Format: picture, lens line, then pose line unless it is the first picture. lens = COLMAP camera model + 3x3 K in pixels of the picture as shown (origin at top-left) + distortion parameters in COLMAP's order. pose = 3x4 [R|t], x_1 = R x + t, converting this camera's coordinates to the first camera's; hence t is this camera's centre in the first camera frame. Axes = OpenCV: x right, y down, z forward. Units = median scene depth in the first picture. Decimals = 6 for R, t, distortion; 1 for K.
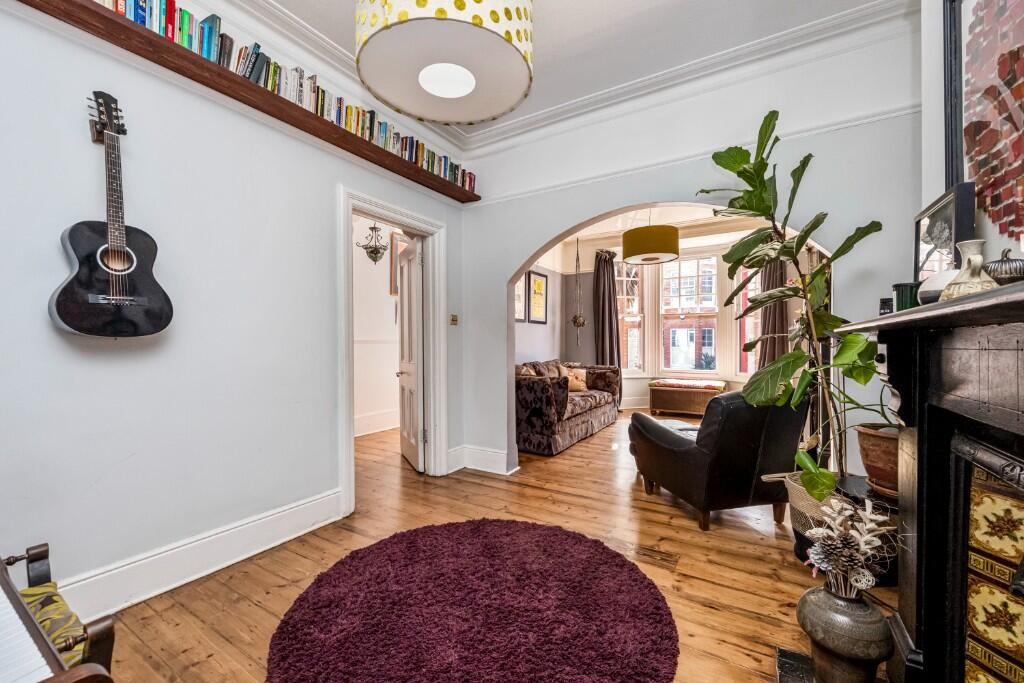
lens RADIAL K [[405.6, 0, 512.0], [0, 405.6, 341.5], [0, 0, 1]] dist [0.000257, 0.000035]
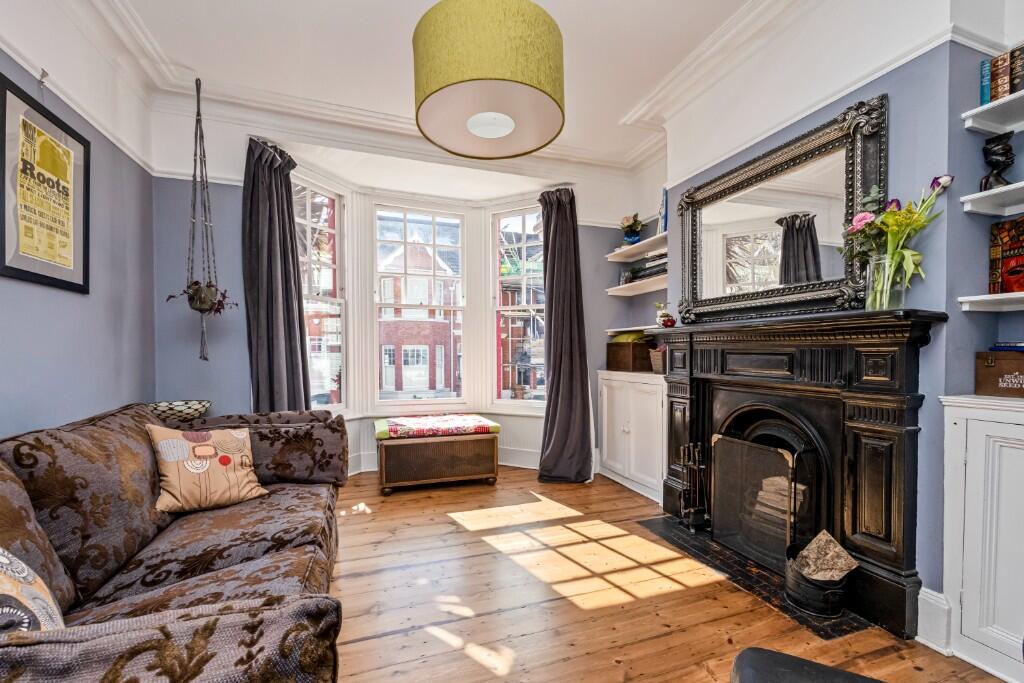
lens RADIAL K [[424.1, 0, 512.5], [0, 424.1, 359.1], [0, 0, 1]] dist [0.000171, 0.000102]
pose [[0.634112, -0.008664, 0.773193, 0.040942], [0.001230, 0.999947, 0.010195, 0.004991], [-0.773240, -0.005514, 0.634089, 0.565092]]
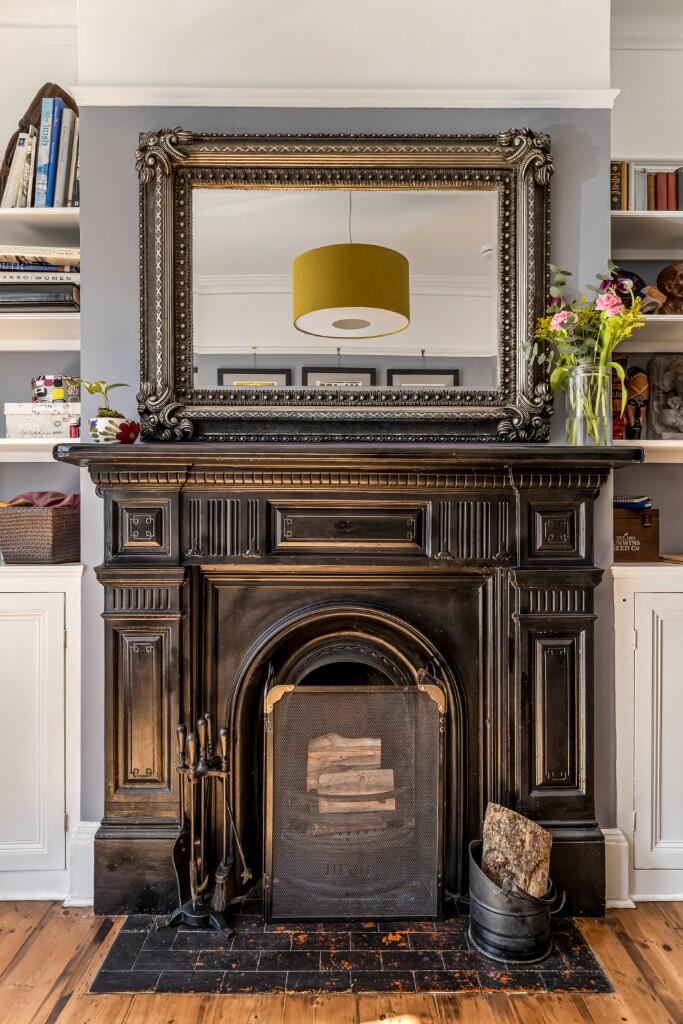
lens RADIAL K [[681.2, 0, 341.5], [0, 681.2, 498.2], [0, 0, 1]] dist [0.000386, 0.001463]
pose [[-0.522156, 0.011107, 0.852777, 0.340584], [0.002699, 0.999932, -0.011371, -0.000184], [-0.852845, -0.003636, -0.522151, 1.001389]]
